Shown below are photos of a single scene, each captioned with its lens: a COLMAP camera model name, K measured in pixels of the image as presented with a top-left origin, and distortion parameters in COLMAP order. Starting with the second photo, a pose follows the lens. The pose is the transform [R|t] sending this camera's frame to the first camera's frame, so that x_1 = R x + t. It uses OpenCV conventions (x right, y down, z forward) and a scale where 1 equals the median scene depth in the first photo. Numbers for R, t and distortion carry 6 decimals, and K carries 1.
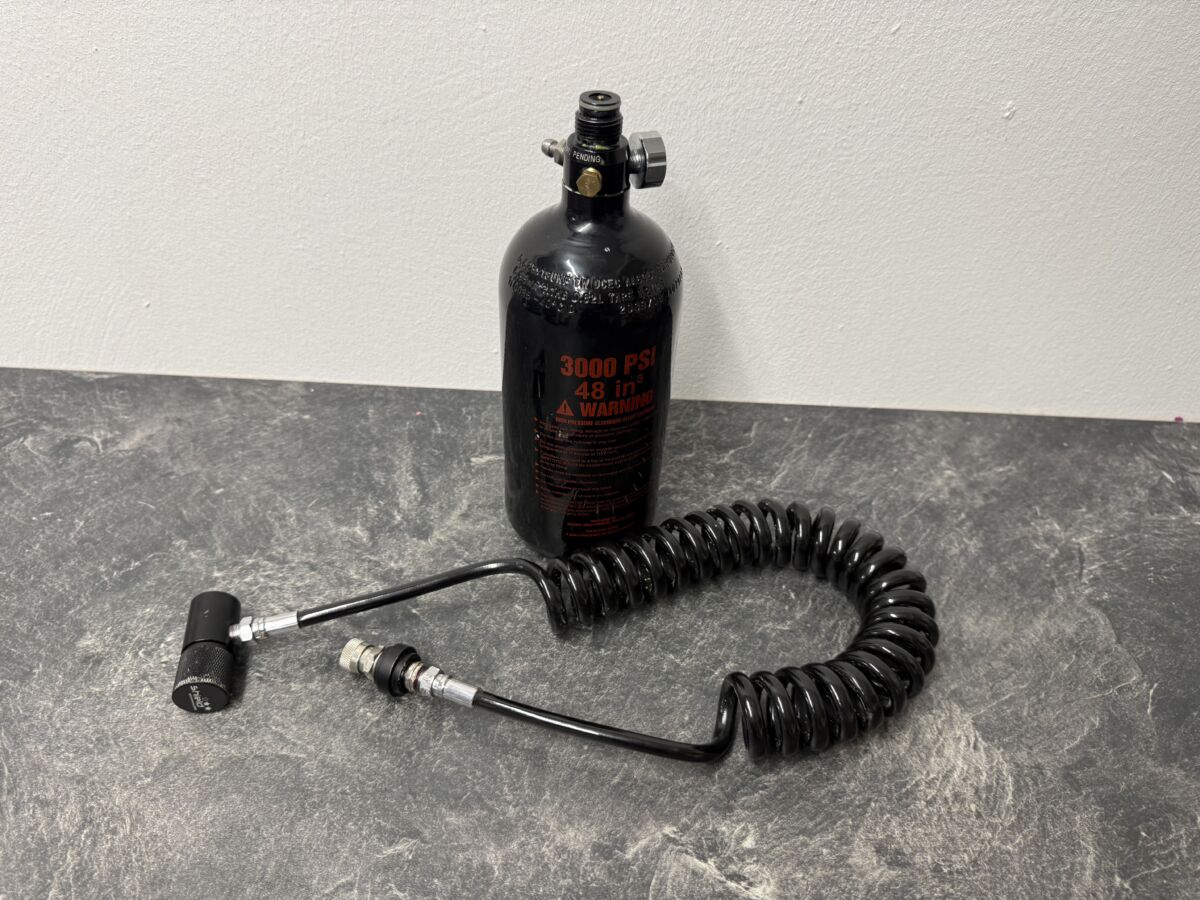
lens RADIAL K [[869.3, 0, 600.0], [0, 869.3, 450.0], [0, 0, 1]] dist [0.068813, -0.073002]
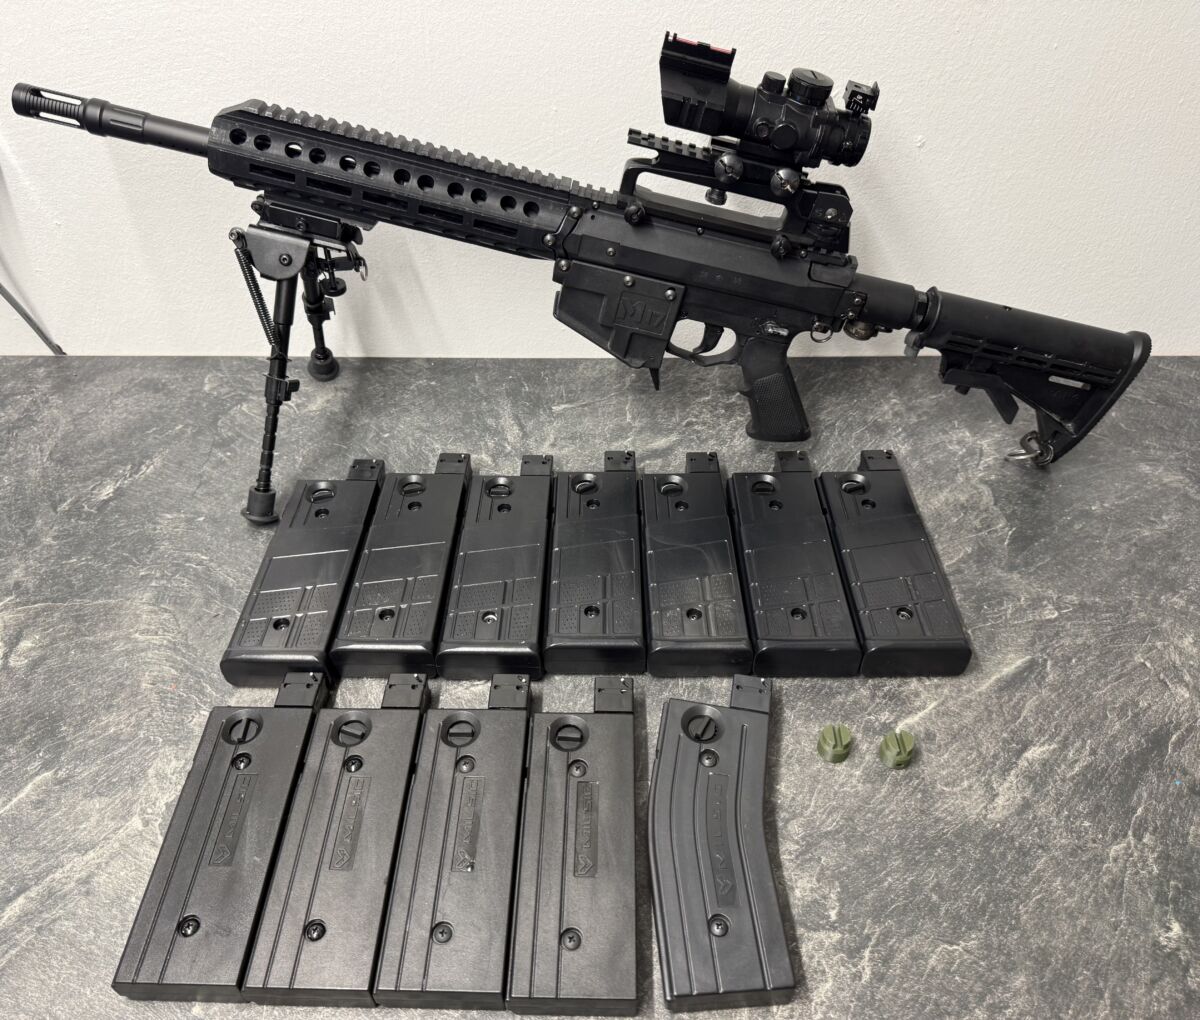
lens RADIAL K [[987.6, 0, 600.0], [0, 987.6, 510.0], [0, 0, 1]] dist [0.169566, -0.269803]
pose [[0.998549, -0.041812, -0.033939, -0.026777], [0.044498, 0.995580, 0.082711, 0.054943], [0.030331, -0.084101, 0.995996, -0.729076]]
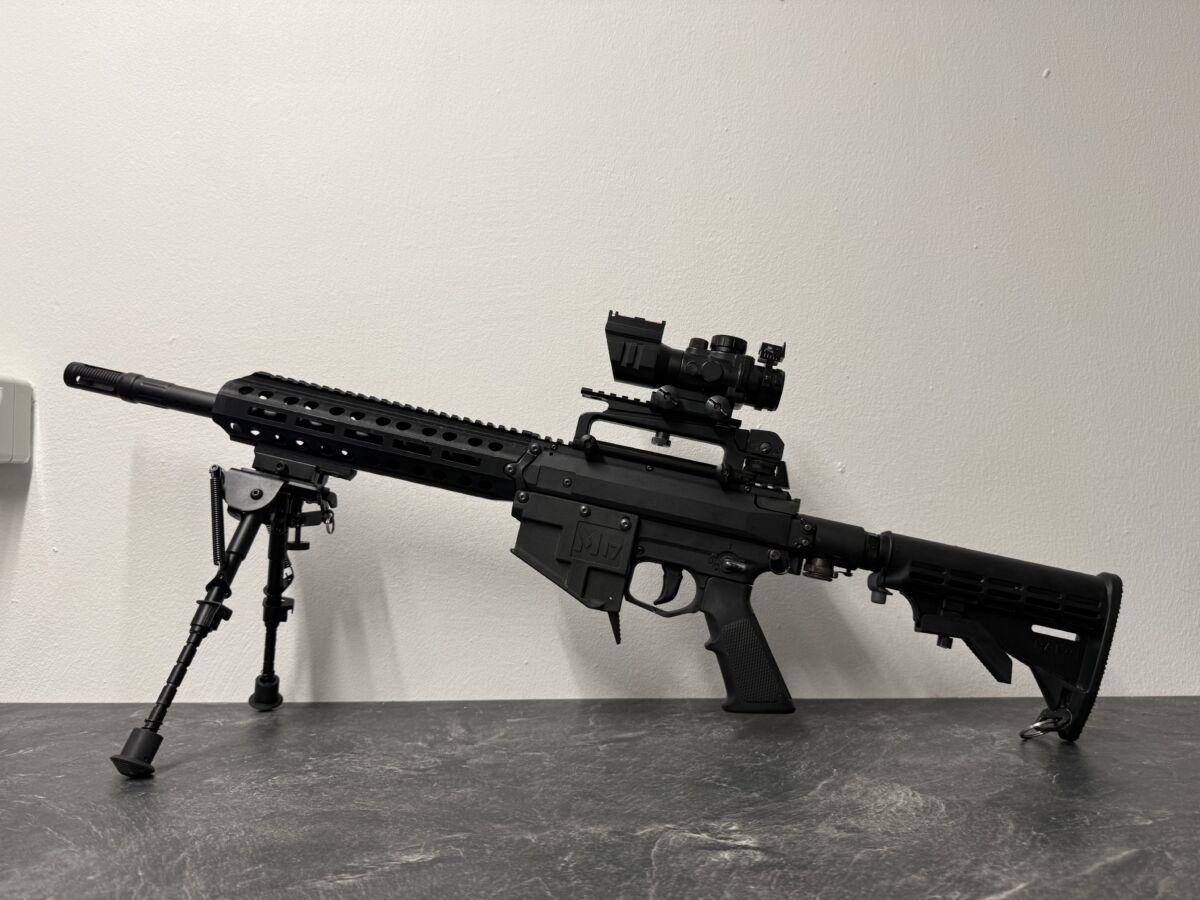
lens RADIAL K [[869.3, 0, 600.0], [0, 869.3, 450.0], [0, 0, 1]] dist [0.068813, -0.073002]
pose [[0.998282, -0.057835, 0.009349, -0.001253], [0.048142, 0.718868, -0.693478, 0.732964], [0.033386, 0.692737, 0.720418, -0.224599]]
